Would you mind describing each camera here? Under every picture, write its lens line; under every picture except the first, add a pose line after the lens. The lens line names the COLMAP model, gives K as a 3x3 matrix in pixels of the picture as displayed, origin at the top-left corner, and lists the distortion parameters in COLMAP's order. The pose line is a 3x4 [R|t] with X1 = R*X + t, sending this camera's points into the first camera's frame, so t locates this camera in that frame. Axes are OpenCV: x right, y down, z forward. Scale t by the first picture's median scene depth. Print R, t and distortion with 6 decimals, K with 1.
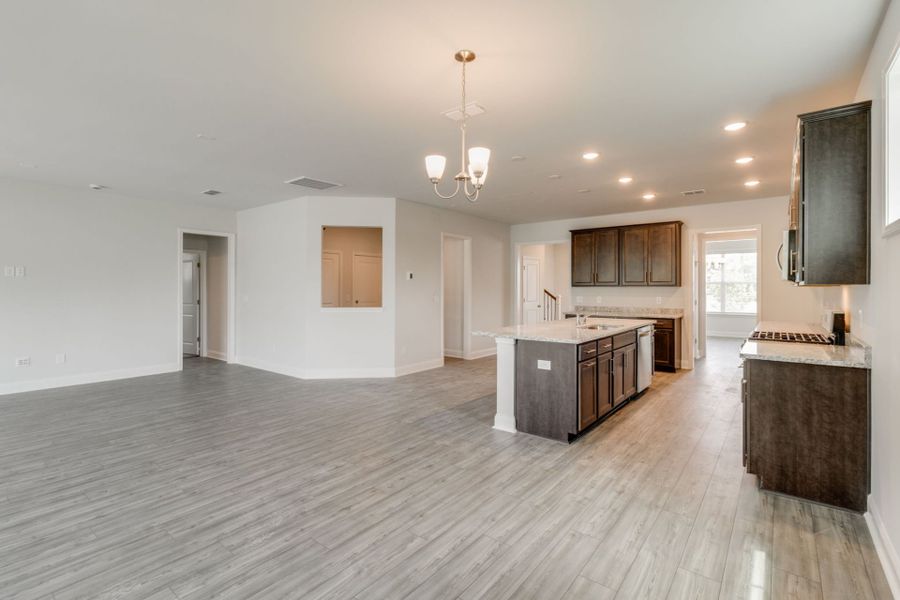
lens RADIAL K [[420.1, 0, 448.2], [0, 420.1, 290.5], [0, 0, 1]] dist [-0.004306, 0.001006]
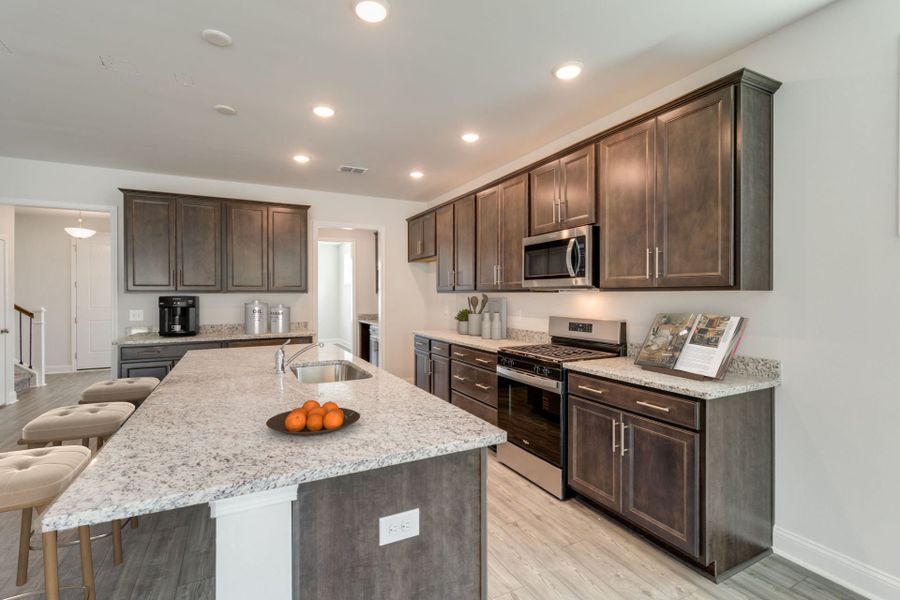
lens RADIAL K [[420.1, 0, 452.4], [0, 420.1, 294.3], [0, 0, 1]] dist [-0.004306, 0.001006]
pose [[0.408416, -0.000041, 0.912796, -0.031050], [0.006713, 0.999973, -0.002958, -0.003138], [-0.912771, 0.007336, 0.408405, 0.439209]]
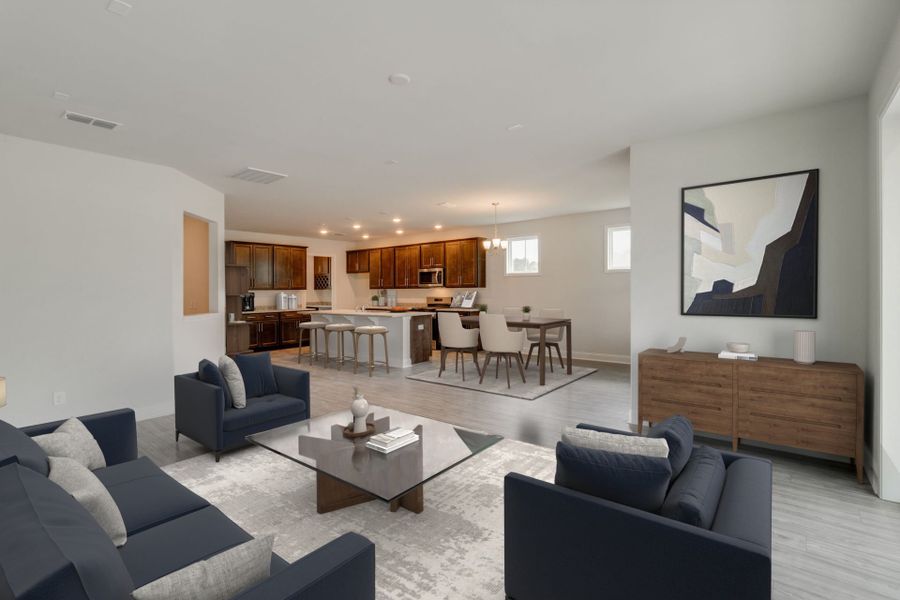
lens RADIAL K [[420.1, 0, 451.0], [0, 420.1, 297.9], [0, 0, 1]] dist [-0.004306, 0.001006]
pose [[0.013802, -0.019933, 0.999706, -0.944747], [0.016743, 0.999666, 0.019701, -0.000544], [-0.999765, 0.016466, 0.014131, 0.439092]]
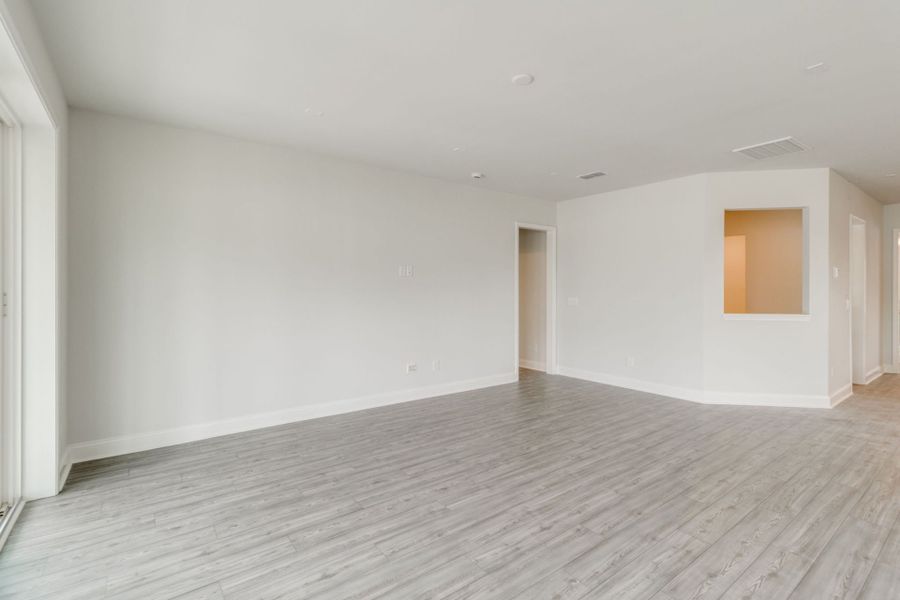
lens RADIAL K [[420.1, 0, 454.3], [0, 420.1, 294.4], [0, 0, 1]] dist [-0.004306, 0.001006]
pose [[0.965752, 0.002228, -0.259456, -0.510212], [-0.000862, 0.999985, 0.005378, 0.000895], [0.259464, -0.004970, 0.965740, 0.093849]]
